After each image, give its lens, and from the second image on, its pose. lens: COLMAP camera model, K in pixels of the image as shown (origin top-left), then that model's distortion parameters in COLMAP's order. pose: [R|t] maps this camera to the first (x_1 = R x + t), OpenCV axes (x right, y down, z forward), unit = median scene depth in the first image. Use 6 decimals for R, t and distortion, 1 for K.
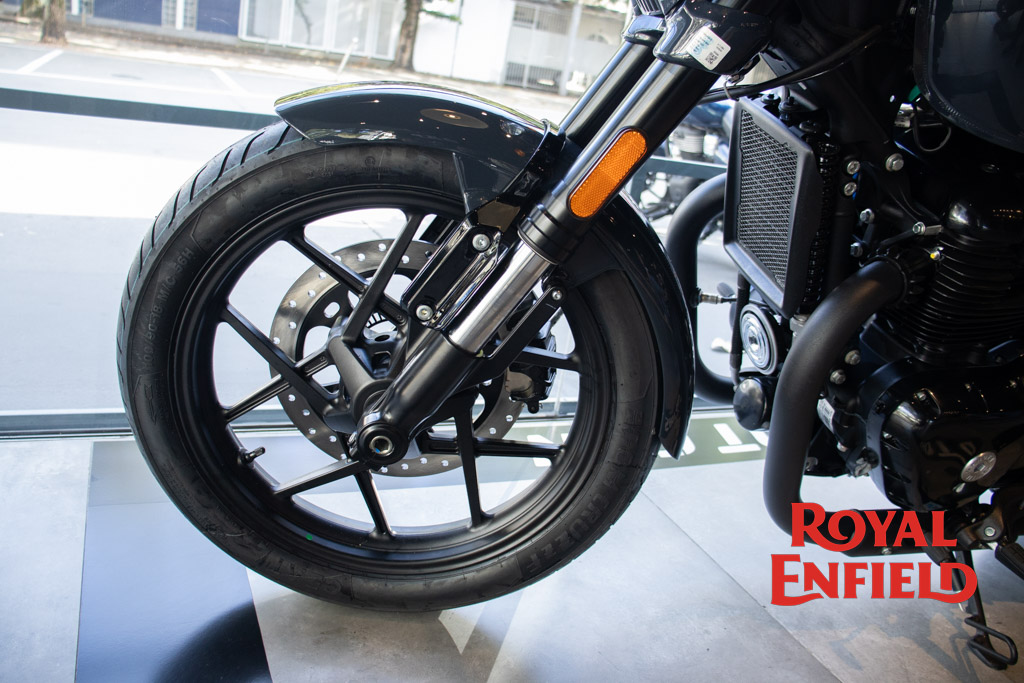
lens RADIAL K [[861.8, 0, 508.7], [0, 861.8, 338.8], [0, 0, 1]] dist [-0.153500, 0.117690]
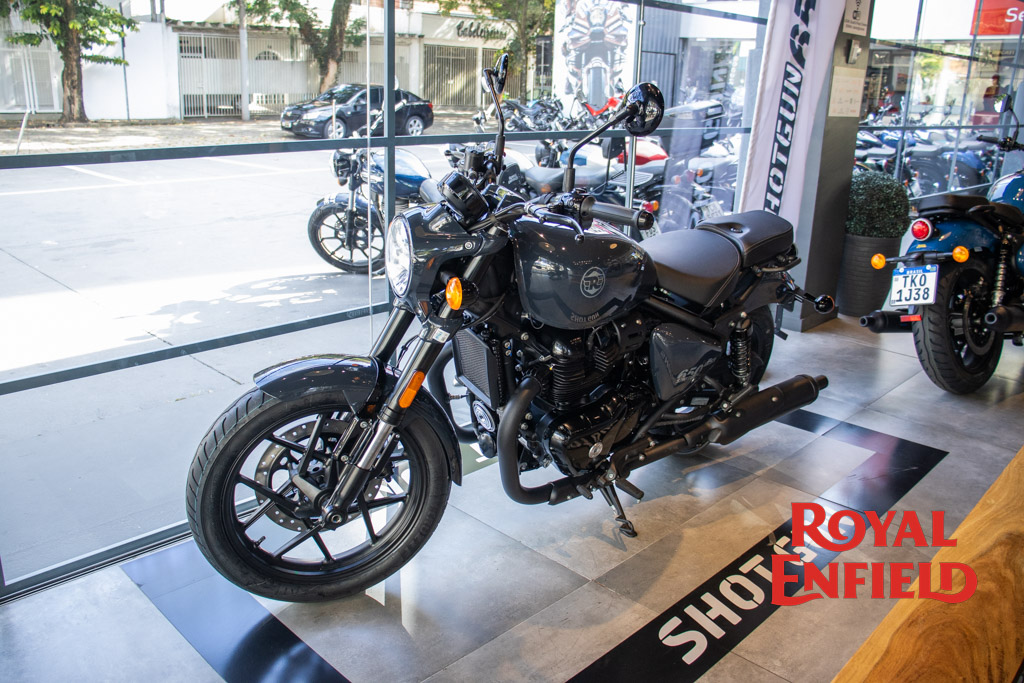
lens RADIAL K [[861.8, 0, 513.8], [0, 861.8, 343.8], [0, 0, 1]] dist [-0.153500, 0.117690]
pose [[0.924025, -0.231640, 0.304173, -0.238505], [0.226082, 0.972616, 0.053889, -0.274497], [-0.308327, 0.018973, 0.951091, -1.030922]]
